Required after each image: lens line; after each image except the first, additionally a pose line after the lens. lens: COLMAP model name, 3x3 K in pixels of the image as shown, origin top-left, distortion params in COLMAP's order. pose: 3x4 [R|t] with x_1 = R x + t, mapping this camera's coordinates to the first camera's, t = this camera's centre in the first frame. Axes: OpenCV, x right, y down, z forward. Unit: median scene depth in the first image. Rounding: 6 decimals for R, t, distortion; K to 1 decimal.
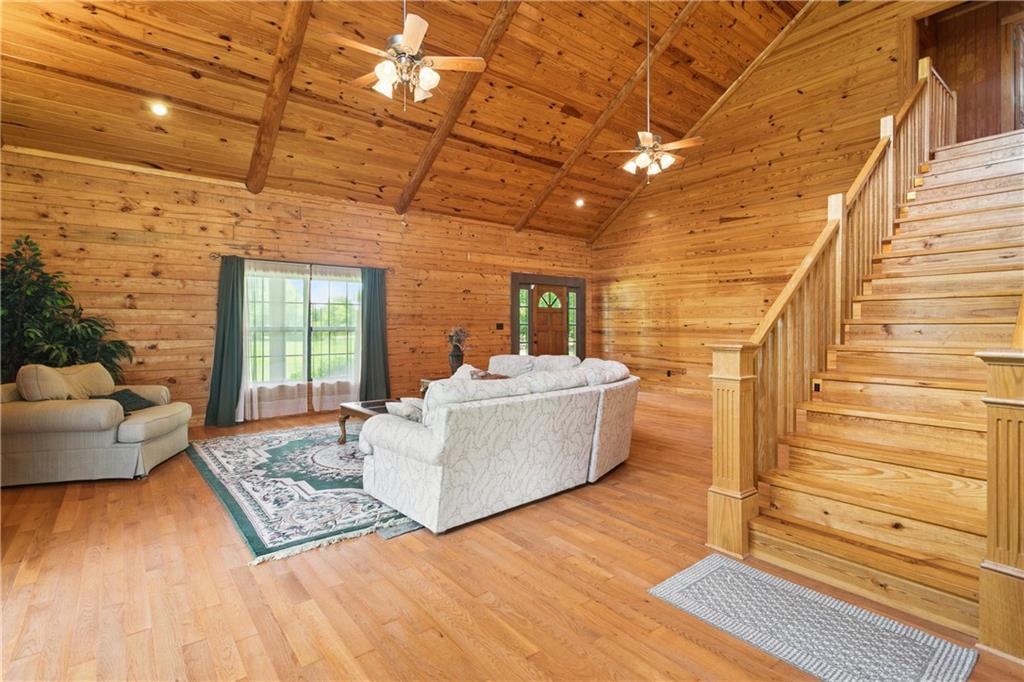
lens RADIAL K [[494.1, 0, 512.0], [0, 494.1, 334.8], [0, 0, 1]] dist [-0.000918, 0.001102]
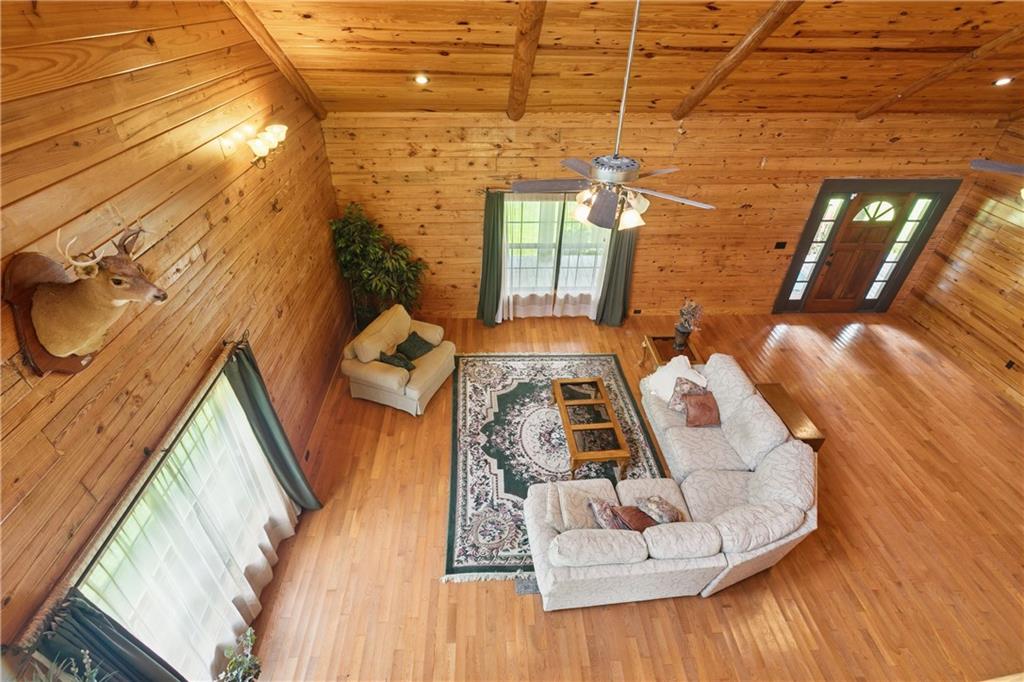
lens RADIAL K [[494.1, 0, 512.0], [0, 494.1, 334.8], [0, 0, 1]] dist [-0.000918, 0.001102]
pose [[0.806905, 0.366352, -0.463347, 0.076668], [-0.016128, 0.797801, 0.602706, -0.593696], [0.590461, -0.478853, 0.649658, 0.196074]]
